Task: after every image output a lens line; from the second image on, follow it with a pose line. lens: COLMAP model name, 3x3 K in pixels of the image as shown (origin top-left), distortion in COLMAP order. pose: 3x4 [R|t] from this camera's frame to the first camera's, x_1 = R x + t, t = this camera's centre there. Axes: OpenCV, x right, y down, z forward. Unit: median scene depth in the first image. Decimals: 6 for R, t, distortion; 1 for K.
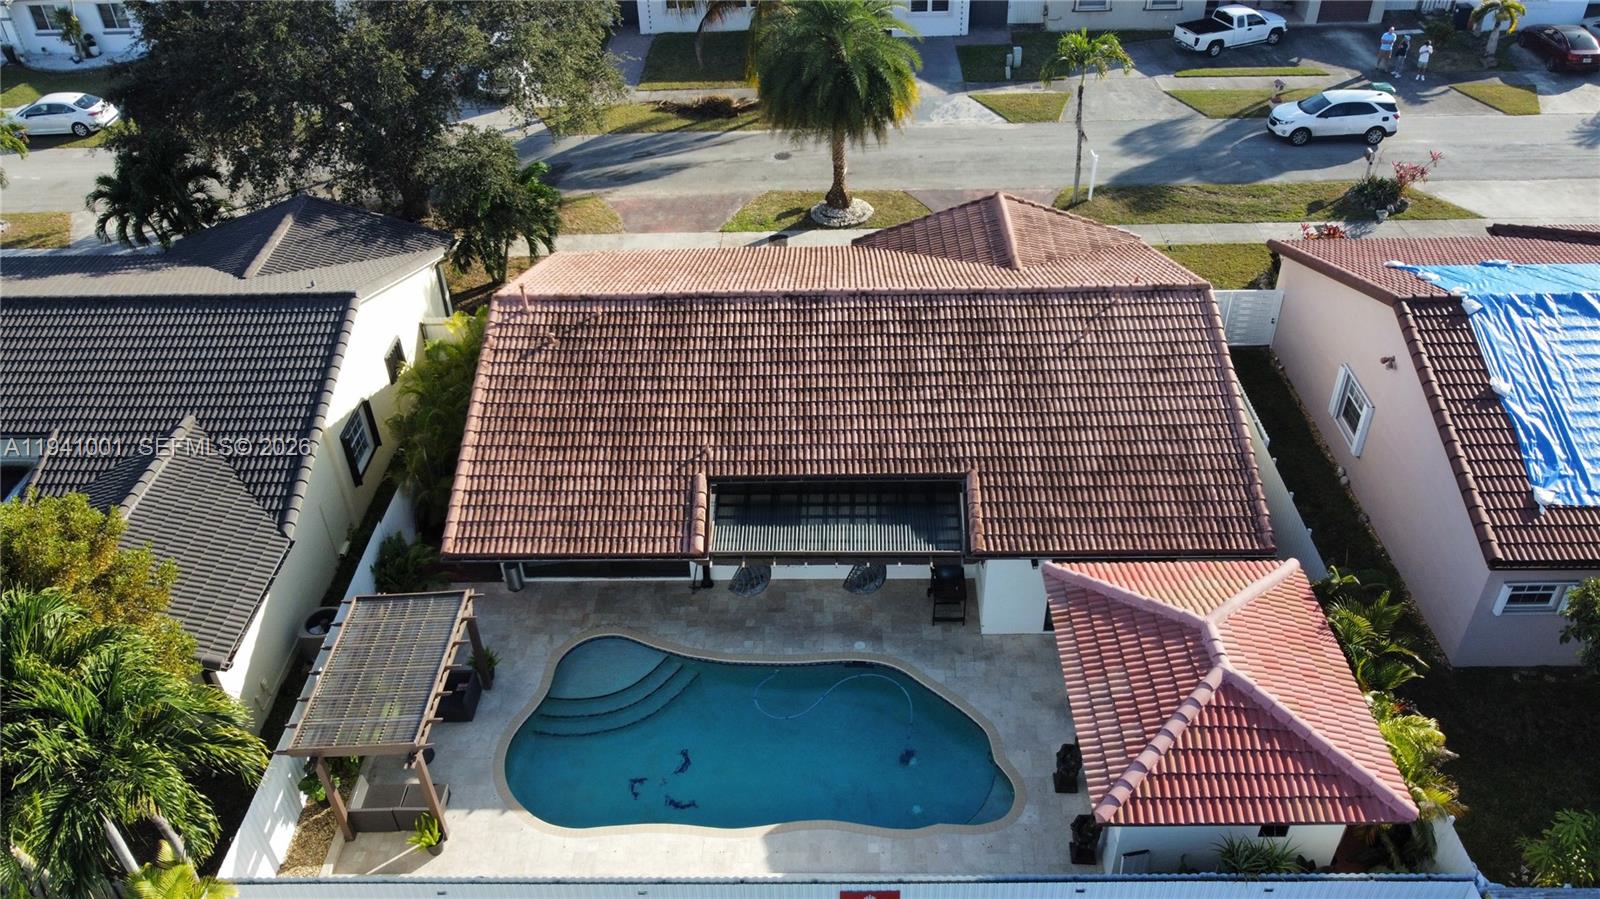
lens RADIAL K [[1243.8, 0, 793.0], [0, 1243.8, 425.0], [0, 0, 1]] dist [0.001143, 0.010385]
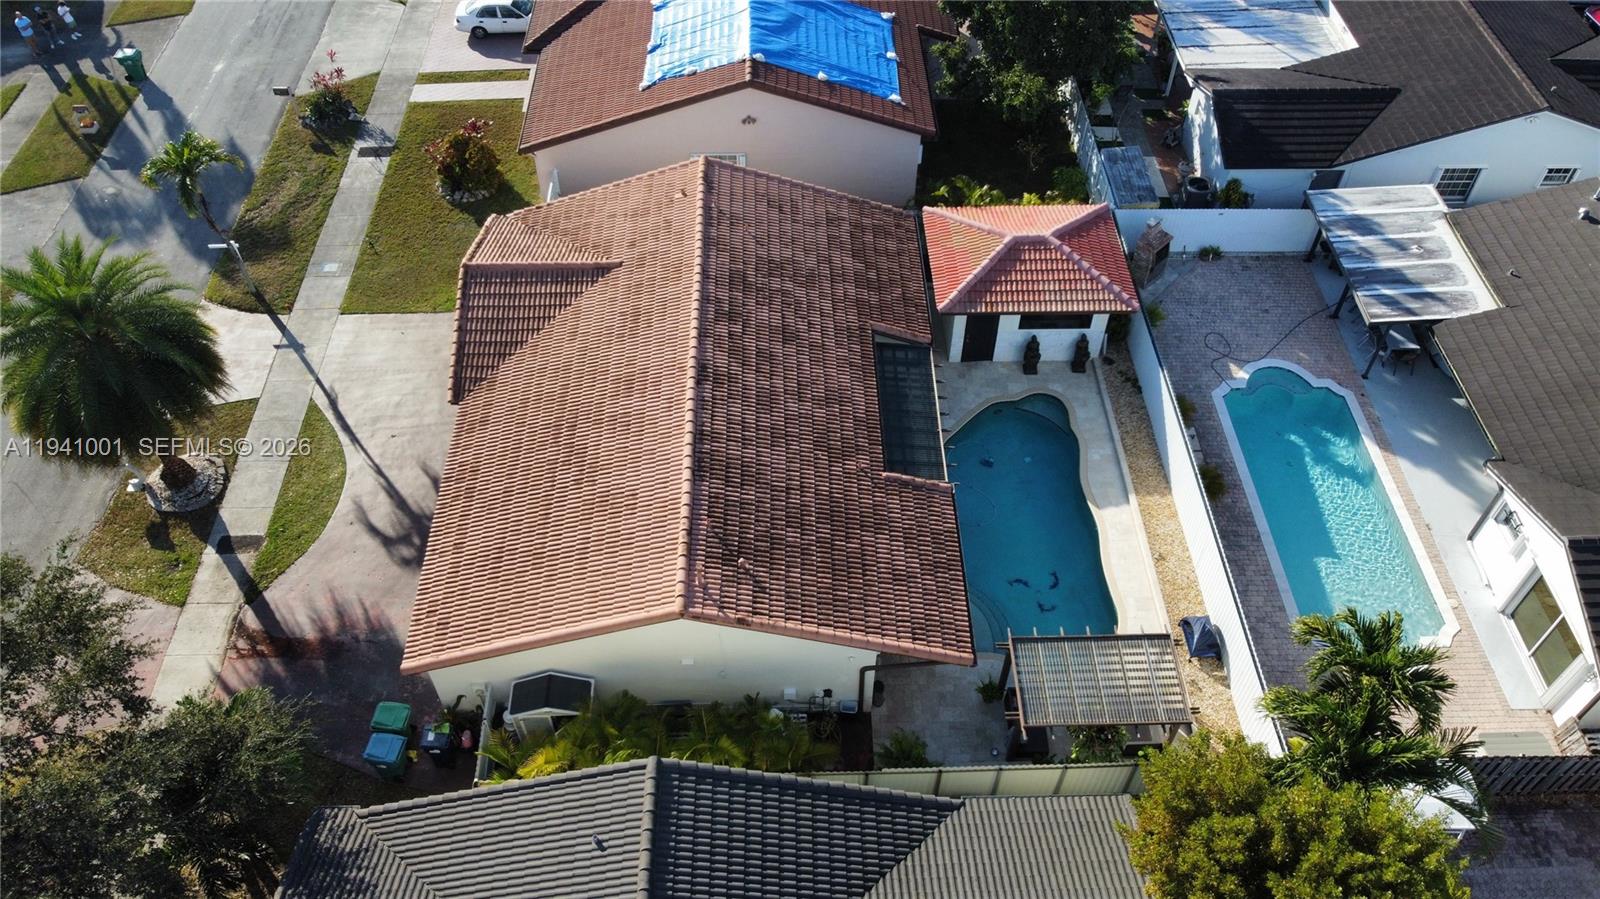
lens RADIAL K [[1243.8, 0, 793.0], [0, 1243.8, 425.0], [0, 0, 1]] dist [0.001143, 0.010385]
pose [[-0.041645, -0.716362, 0.696485, -0.851209], [0.576976, 0.551866, 0.602116, -0.743494], [-0.815699, 0.426930, 0.390341, 0.556286]]
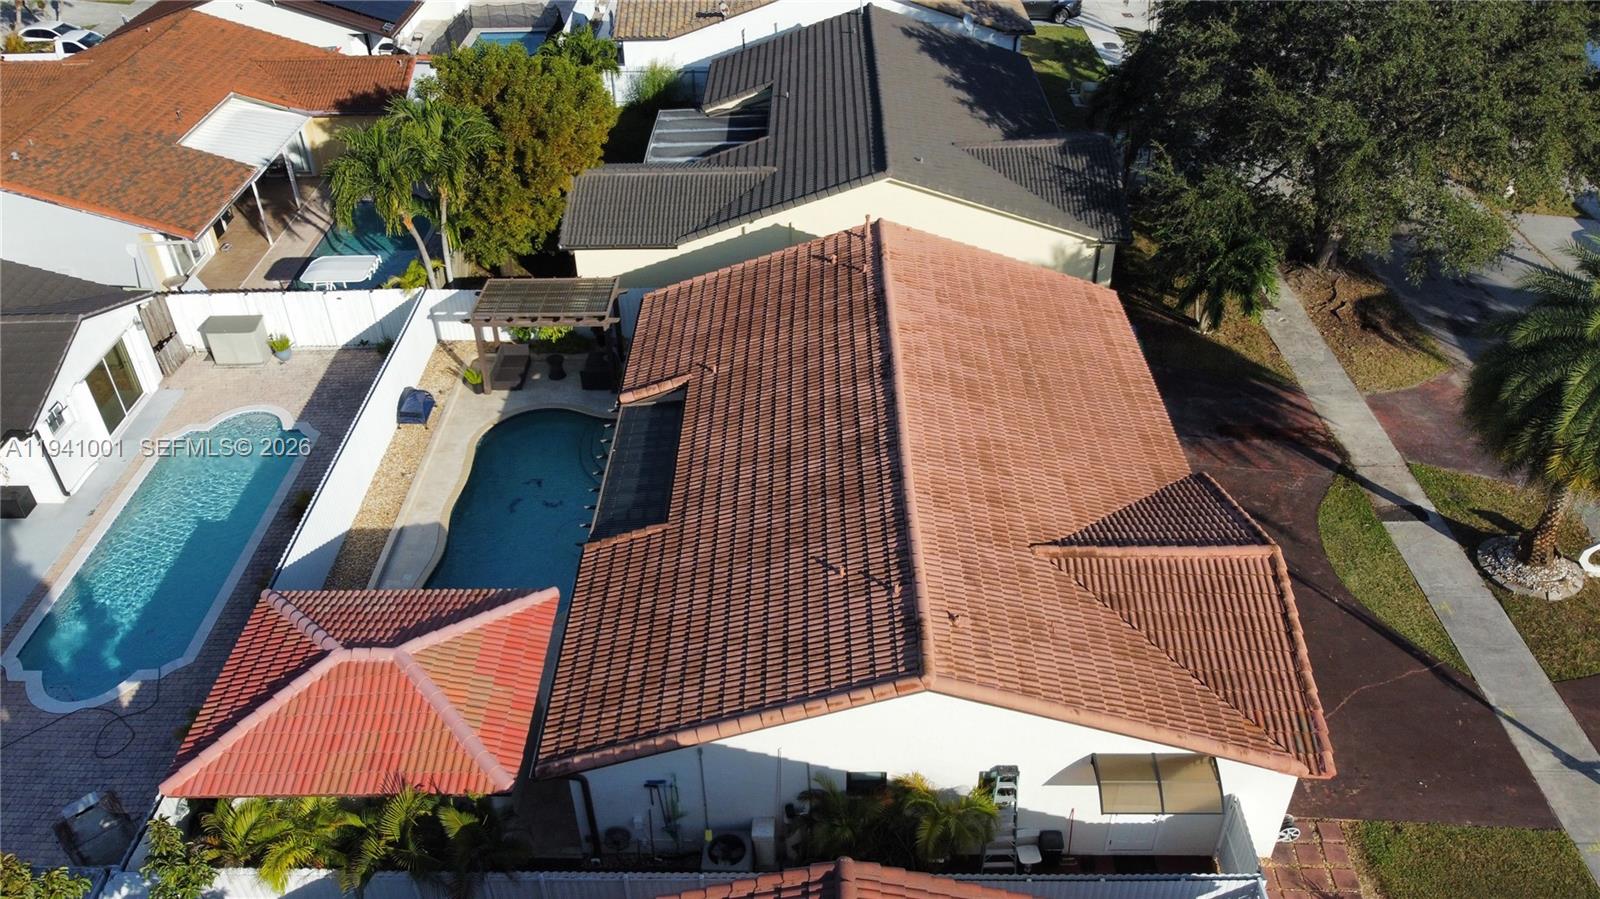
lens RADIAL K [[1243.8, 0, 793.0], [0, 1243.8, 425.0], [0, 0, 1]] dist [0.001143, 0.010385]
pose [[0.011293, 0.598634, -0.800943, 0.851011], [-0.565626, 0.664354, 0.488570, -0.530428], [0.824585, 0.447517, 0.346105, 0.674830]]
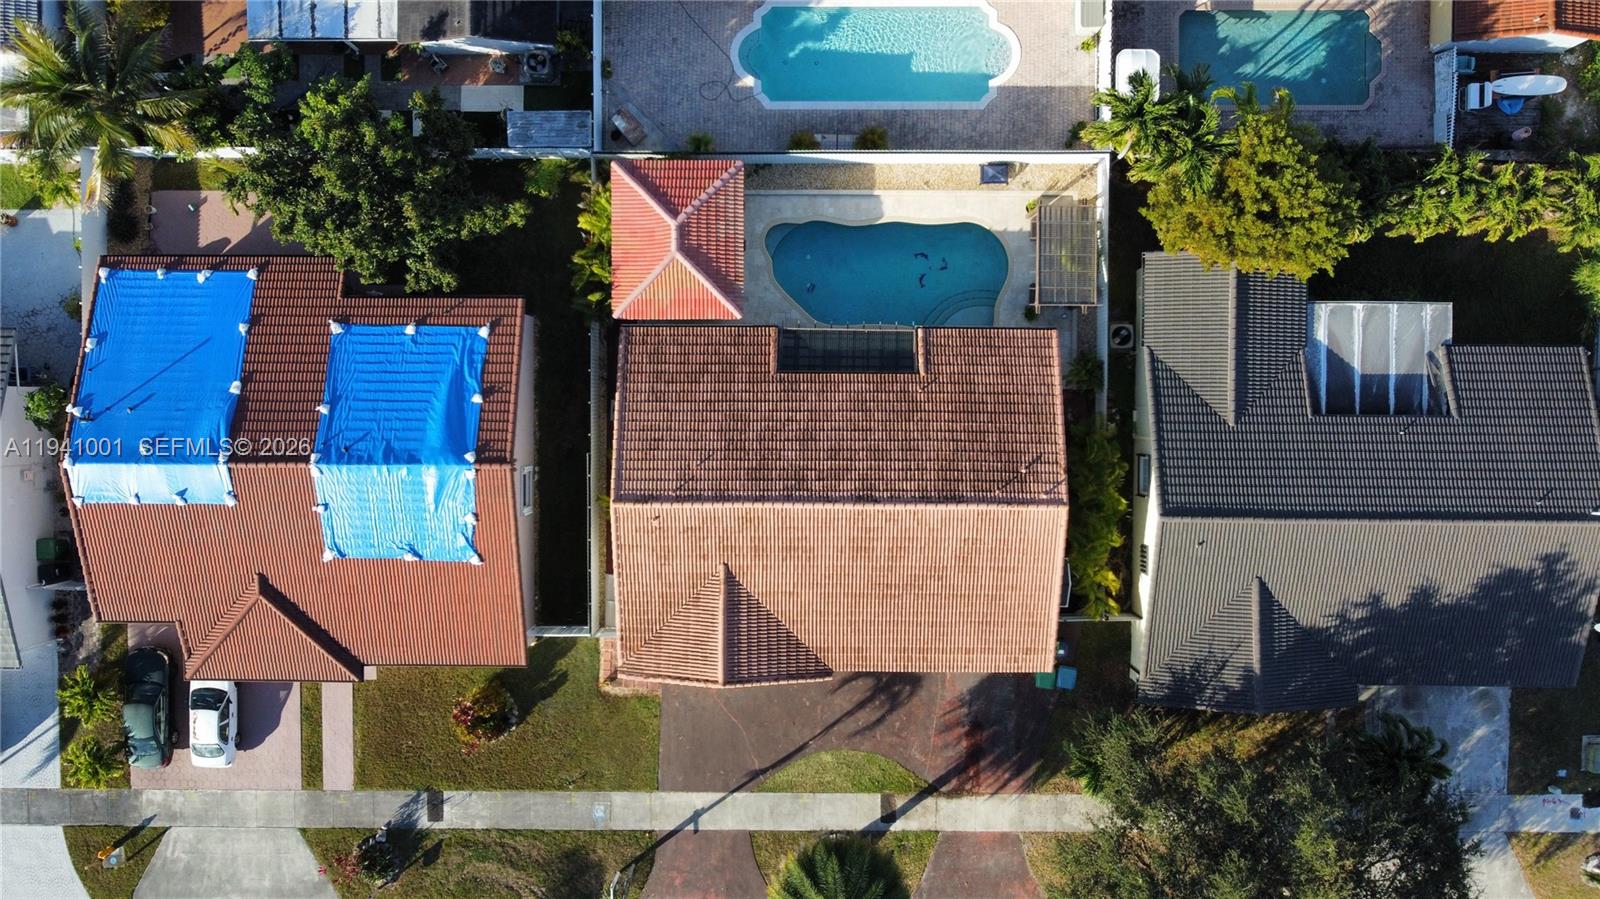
lens RADIAL K [[1243.8, 0, 793.0], [0, 1243.8, 425.0], [0, 0, 1]] dist [0.001143, 0.010385]
pose [[-0.999197, 0.014696, 0.037279, 0.046518], [0.021257, -0.594240, 0.804007, -1.406324], [0.033969, 0.804154, 0.593450, -0.016639]]
